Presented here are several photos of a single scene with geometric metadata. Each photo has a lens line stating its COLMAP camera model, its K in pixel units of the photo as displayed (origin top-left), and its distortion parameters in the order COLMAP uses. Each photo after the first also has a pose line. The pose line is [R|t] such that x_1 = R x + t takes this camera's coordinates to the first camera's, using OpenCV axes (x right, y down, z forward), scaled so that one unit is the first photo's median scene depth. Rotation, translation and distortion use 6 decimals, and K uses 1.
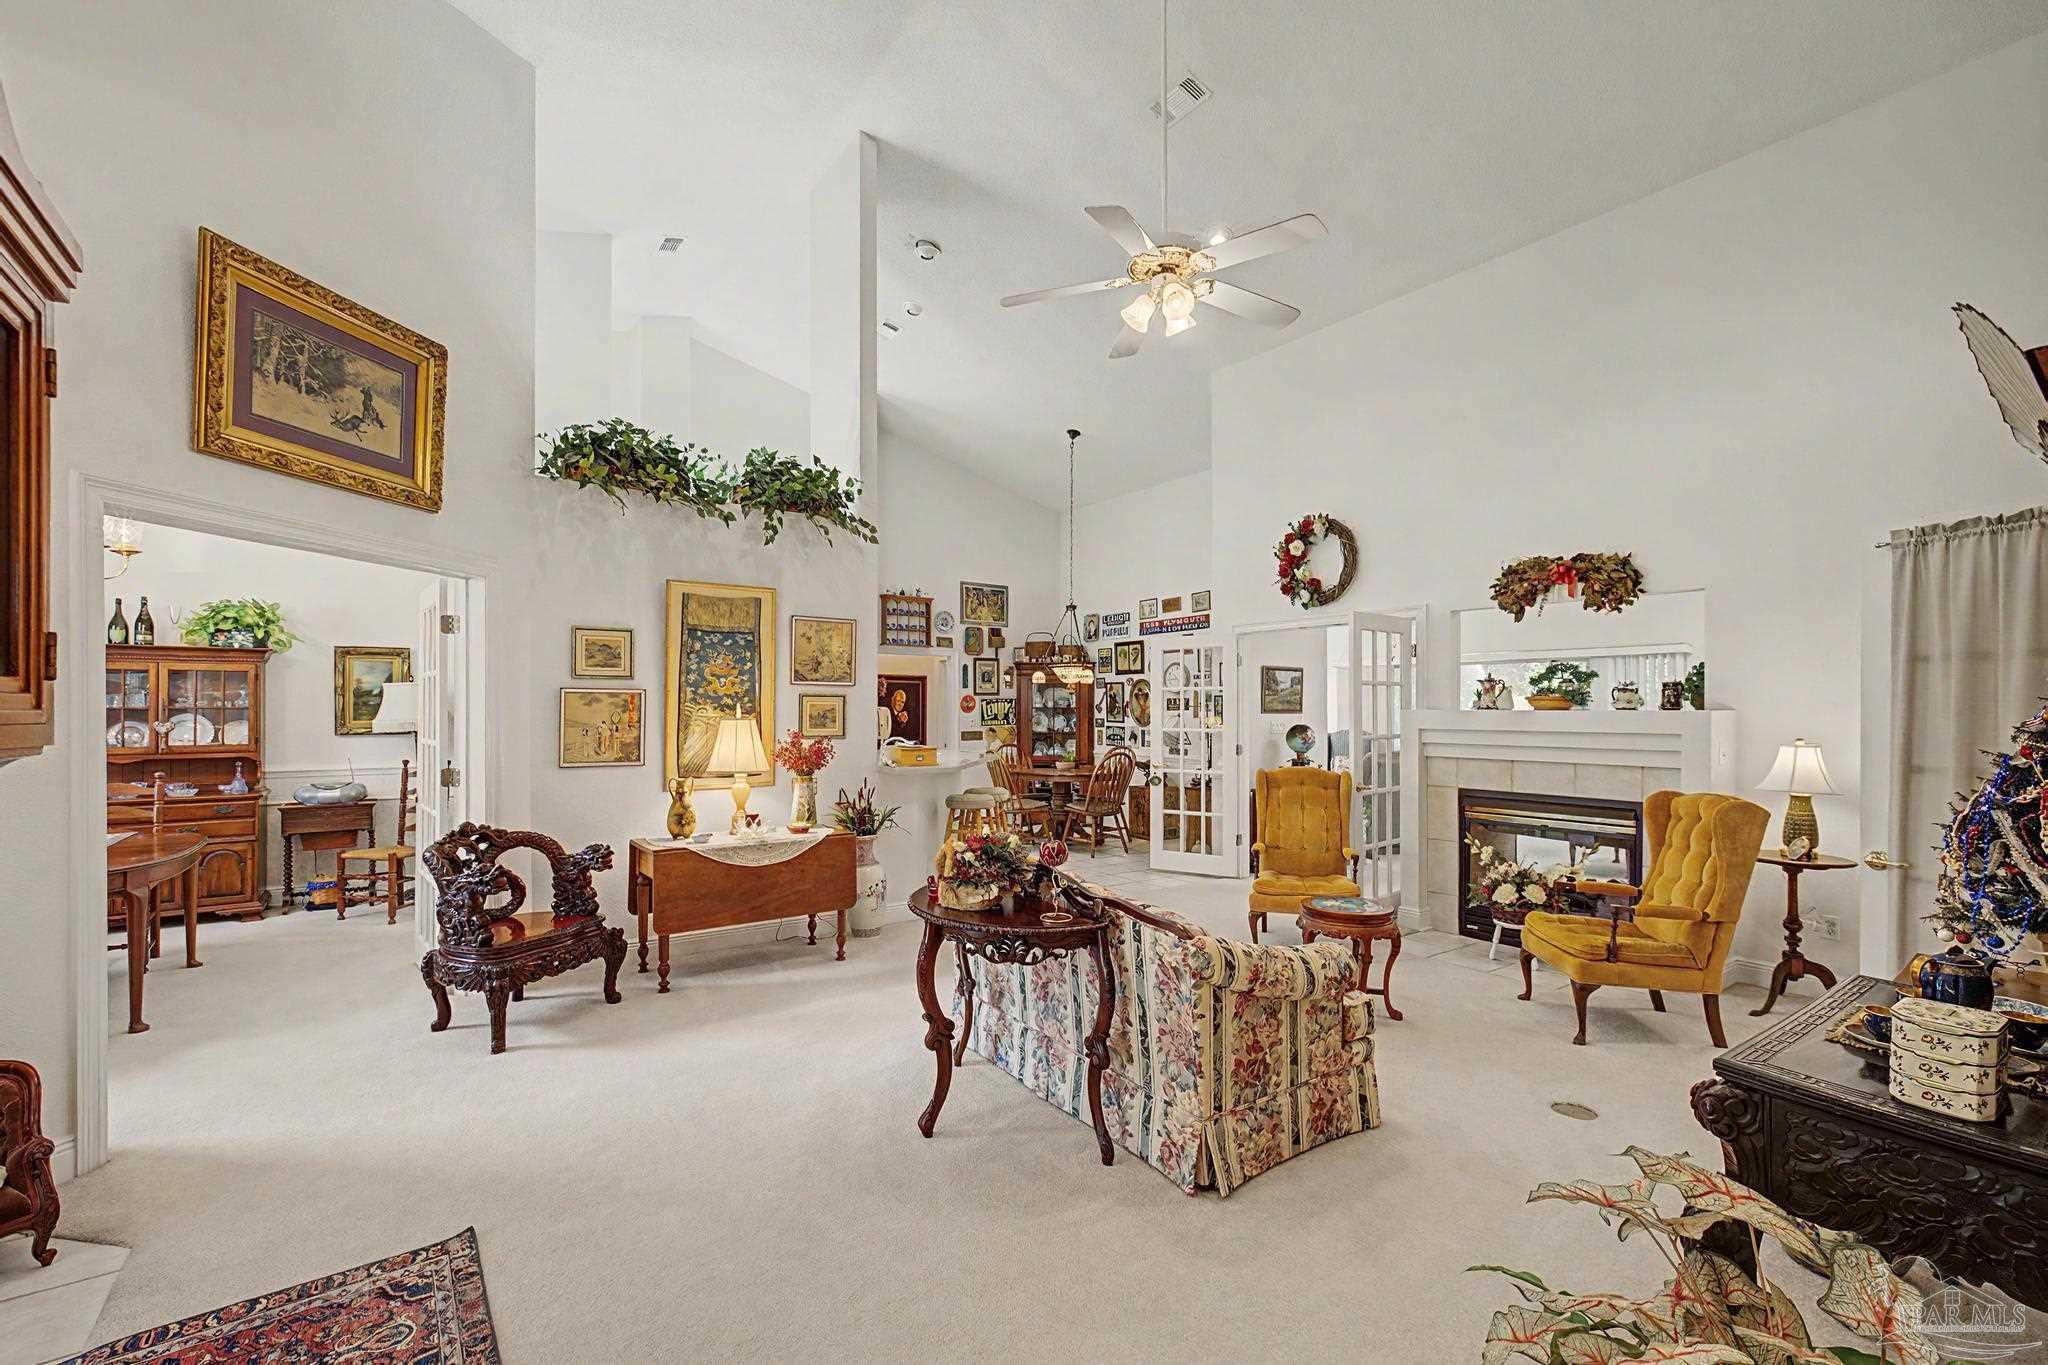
lens RADIAL K [[863.6, 0, 1003.7], [0, 863.6, 701.2], [0, 0, 1]] dist [0.008889, -0.000701]
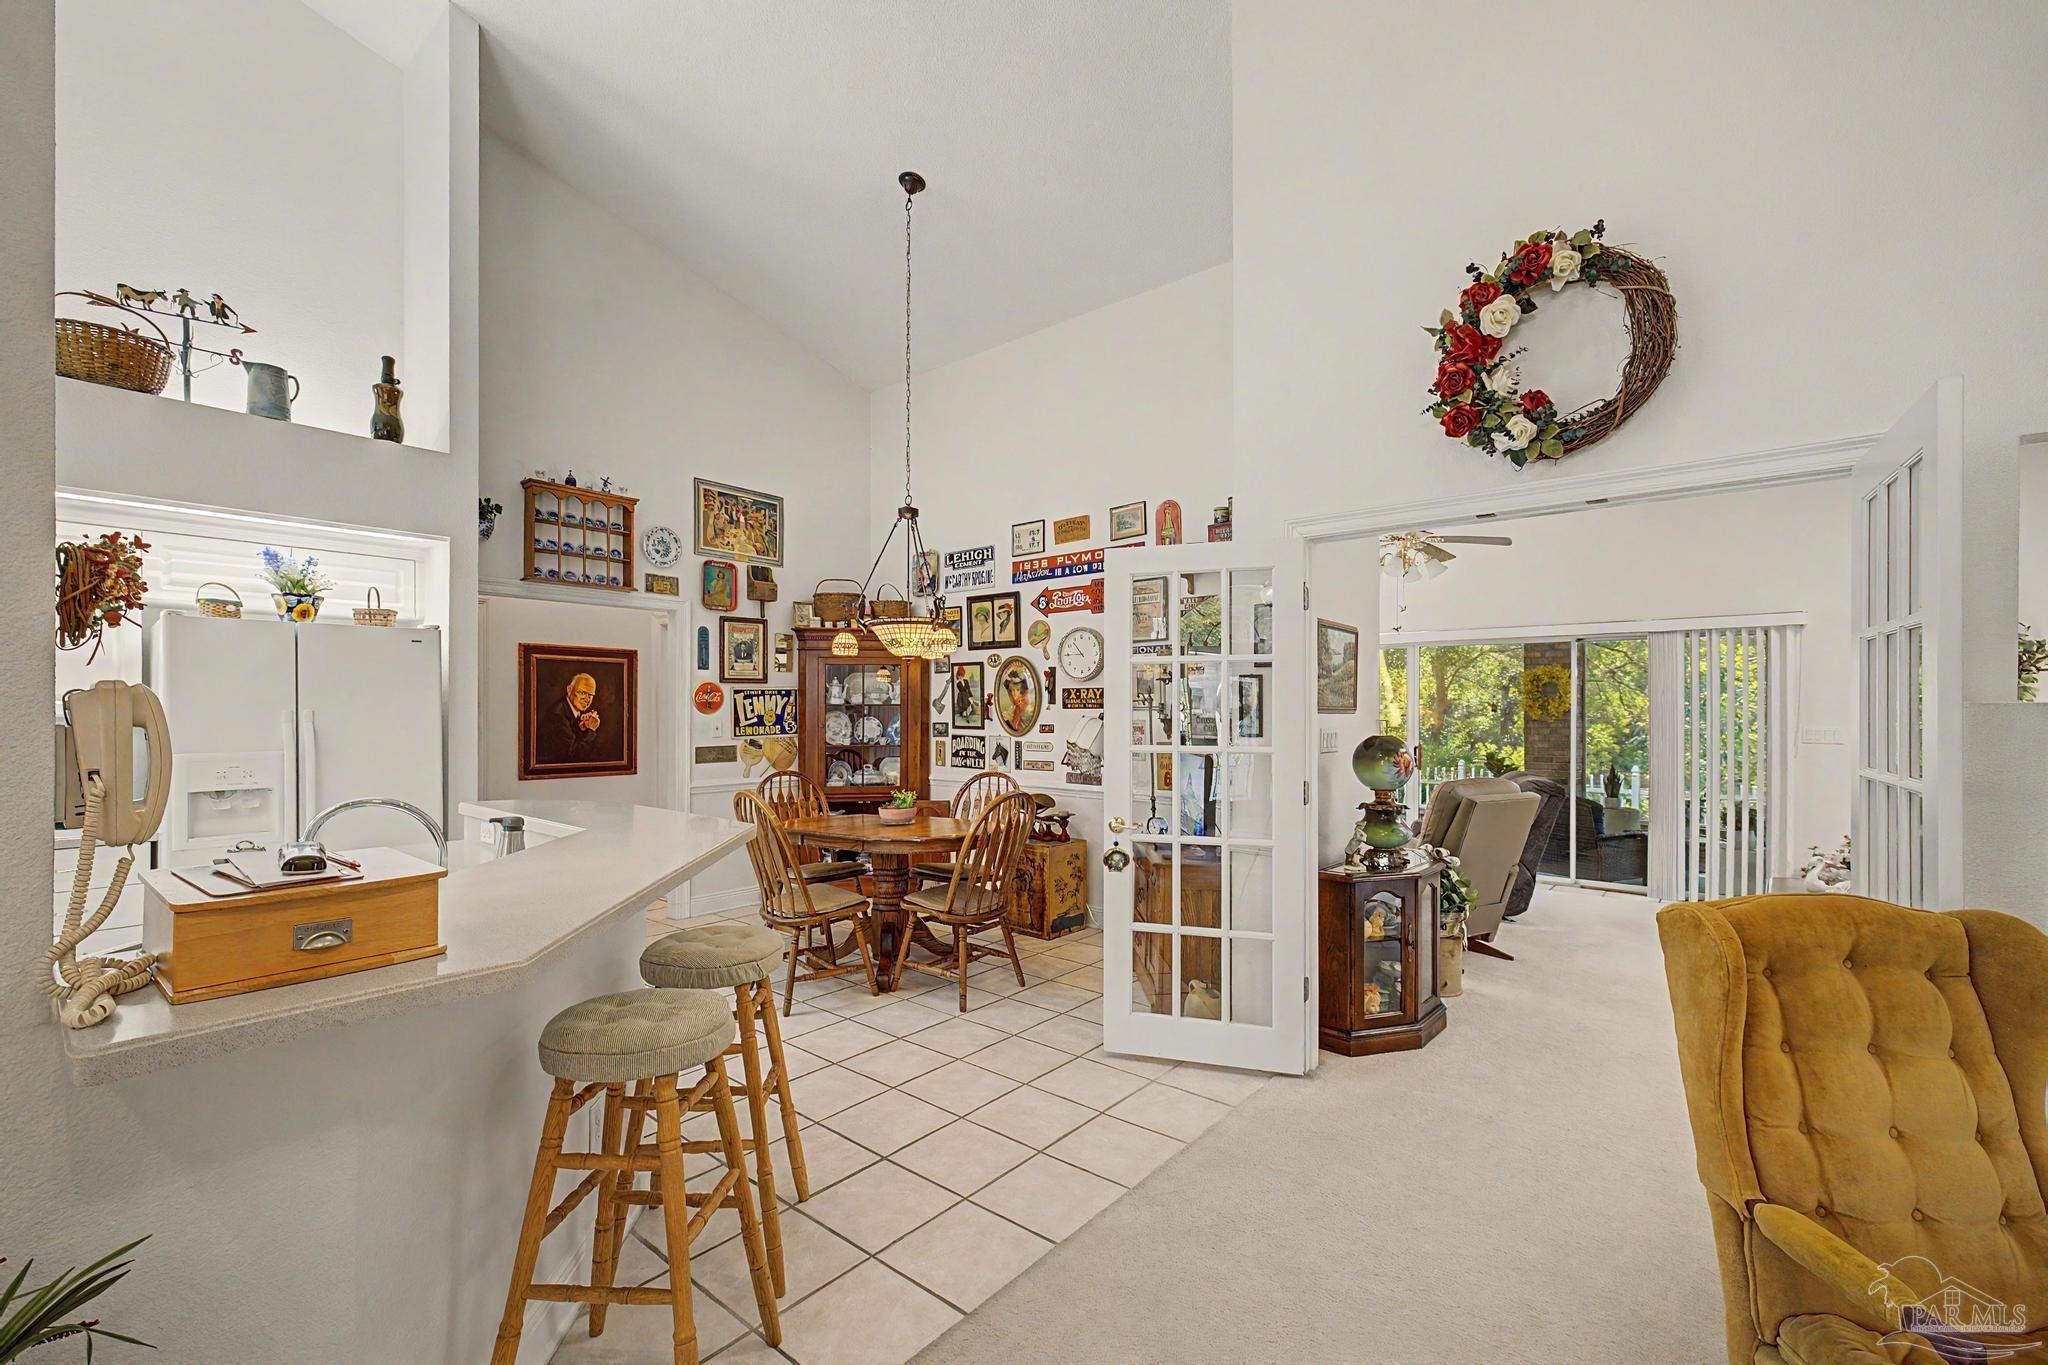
lens RADIAL K [[863.6, 0, 1024.9], [0, 863.6, 712.0], [0, 0, 1]] dist [0.008889, -0.000701]
pose [[0.961732, -0.000368, 0.273992, 0.004422], [-0.002731, 0.999937, 0.010930, 0.011745], [-0.273978, -0.011260, 0.961670, 0.808570]]
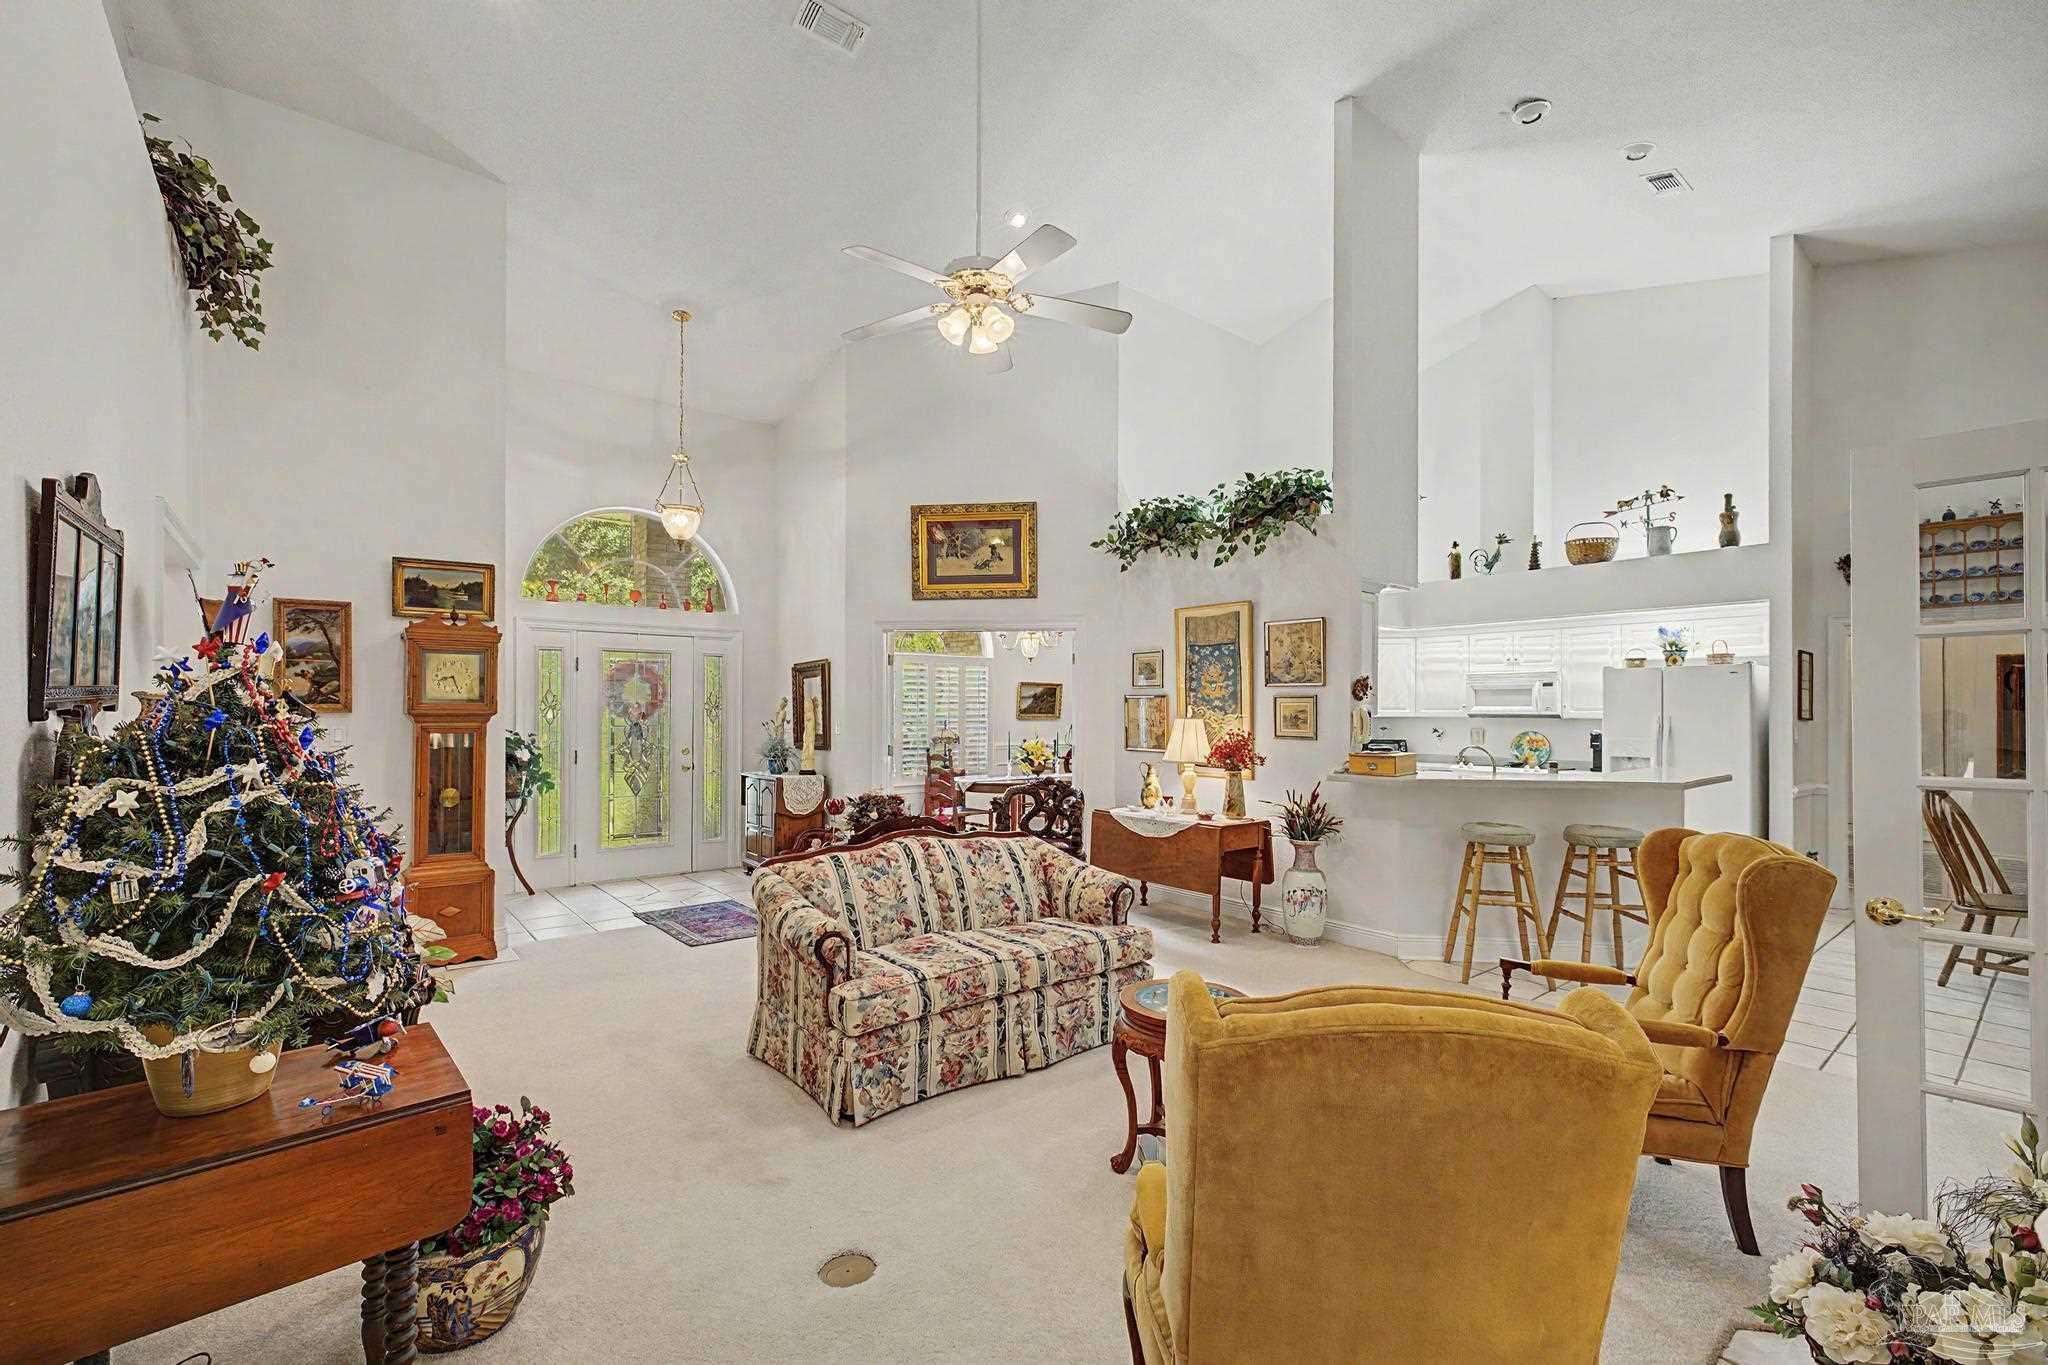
lens RADIAL K [[863.6, 0, 1030.1], [0, 863.6, 695.0], [0, 0, 1]] dist [0.008889, -0.000701]
pose [[0.078614, -0.018404, -0.996735, 0.792073], [0.006385, 0.999818, -0.017958, 0.007827], [0.996885, -0.004953, 0.078718, 0.624731]]
